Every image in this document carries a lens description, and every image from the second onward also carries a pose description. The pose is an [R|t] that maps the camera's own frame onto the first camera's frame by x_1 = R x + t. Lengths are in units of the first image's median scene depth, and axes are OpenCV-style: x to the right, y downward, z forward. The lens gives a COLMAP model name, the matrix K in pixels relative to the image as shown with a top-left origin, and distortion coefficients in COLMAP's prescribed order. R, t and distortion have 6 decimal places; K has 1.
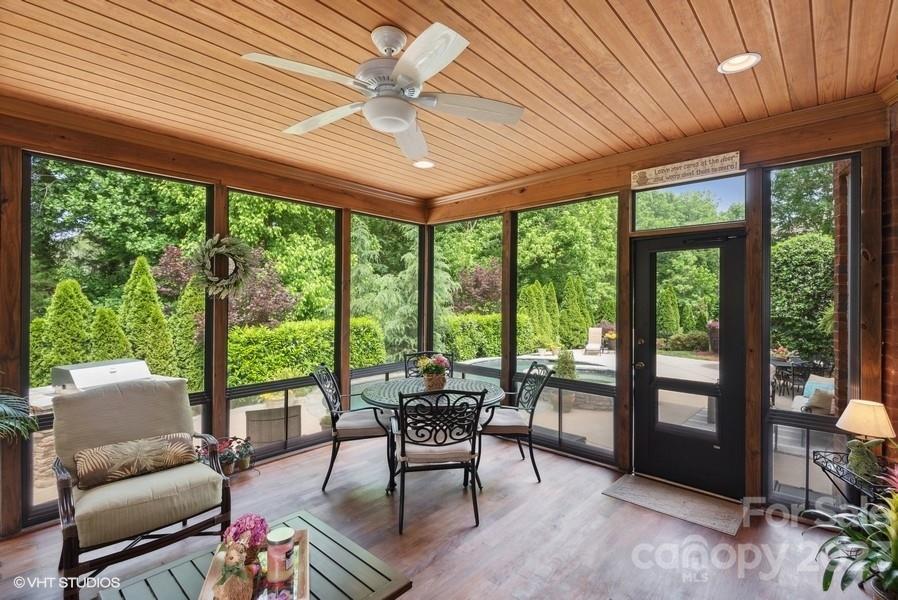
lens RADIAL K [[422.5, 0, 447.8], [0, 422.5, 297.3], [0, 0, 1]] dist [0.037275, -0.018135]
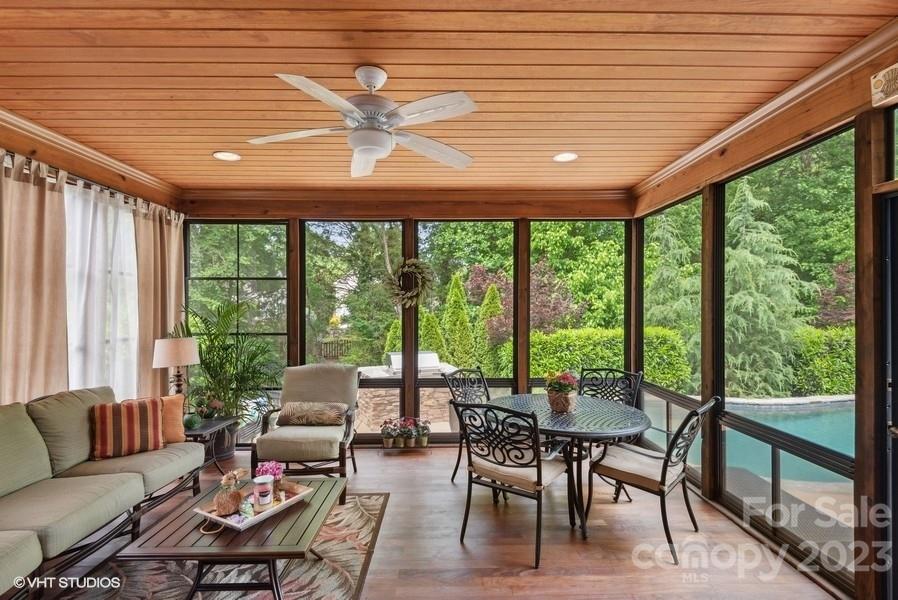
lens RADIAL K [[422.5, 0, 447.8], [0, 422.5, 297.3], [0, 0, 1]] dist [0.037275, -0.018135]
pose [[0.681937, -0.019275, -0.731157, 0.366461], [0.007327, 0.999783, -0.019523, -0.000014], [0.731375, 0.007956, 0.681929, 0.173396]]
